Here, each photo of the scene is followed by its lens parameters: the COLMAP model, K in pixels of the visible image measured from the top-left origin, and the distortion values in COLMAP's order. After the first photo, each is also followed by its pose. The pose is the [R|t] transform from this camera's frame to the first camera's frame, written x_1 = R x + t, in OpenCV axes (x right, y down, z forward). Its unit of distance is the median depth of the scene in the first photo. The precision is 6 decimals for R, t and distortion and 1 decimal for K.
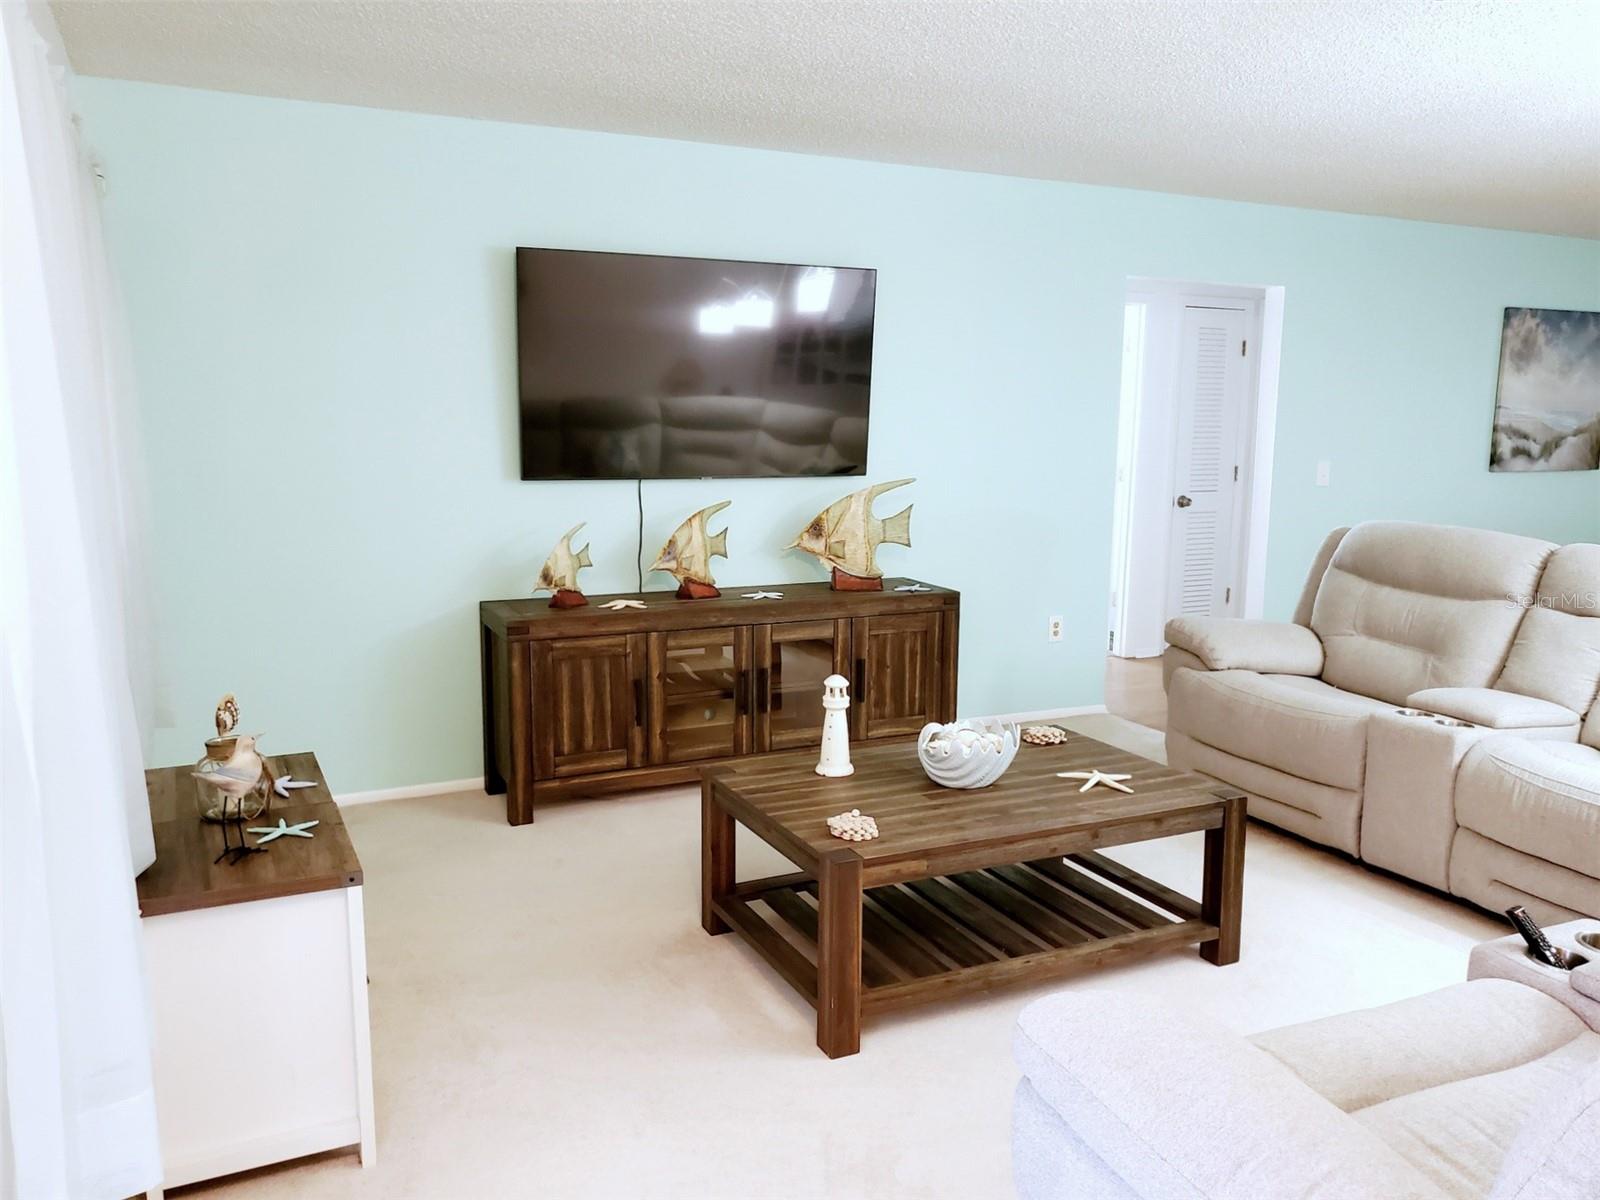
lens RADIAL K [[1249.8, 0, 800.0], [0, 1249.8, 600.0], [0, 0, 1]] dist [0.088107, -0.148746]
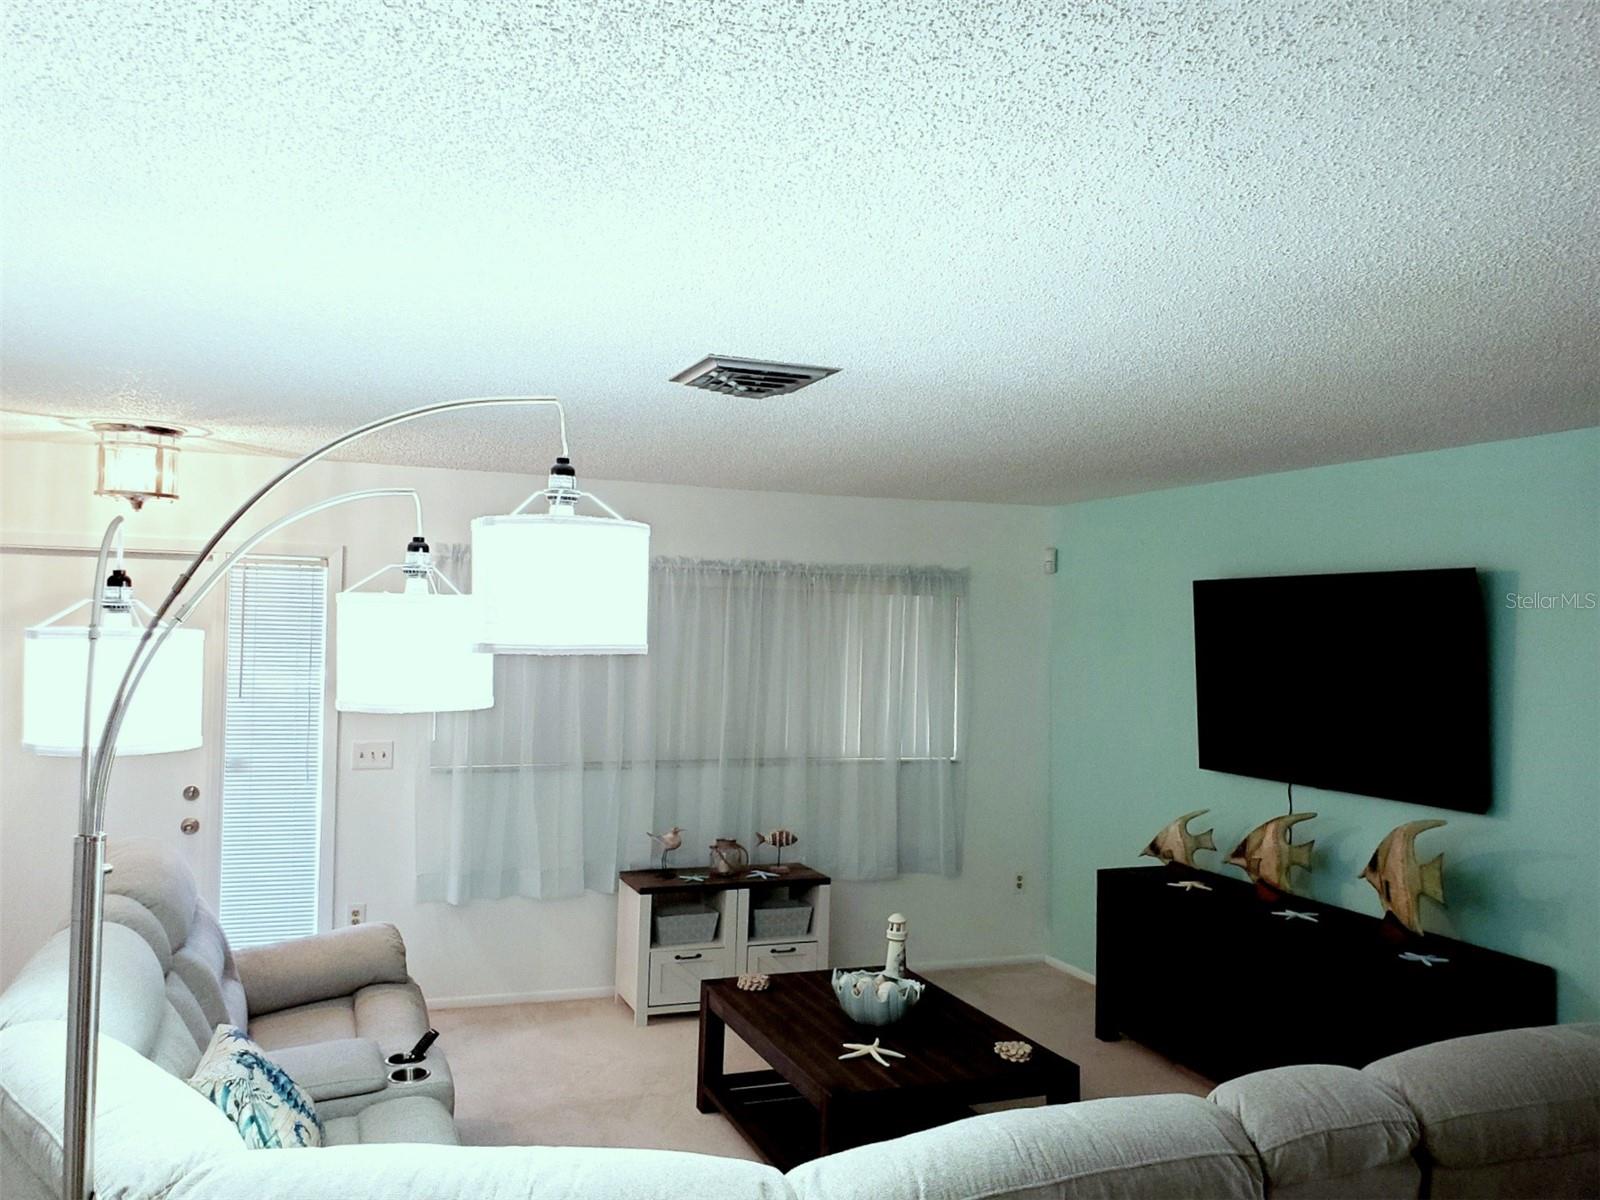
lens RADIAL K [[1249.8, 0, 800.0], [0, 1249.8, 600.0], [0, 0, 1]] dist [0.088107, -0.148746]
pose [[-0.064921, -0.035593, -0.997255, 0.987111], [-0.174600, 0.984353, -0.023766, -0.155119], [0.982497, 0.172578, -0.070119, 0.674293]]
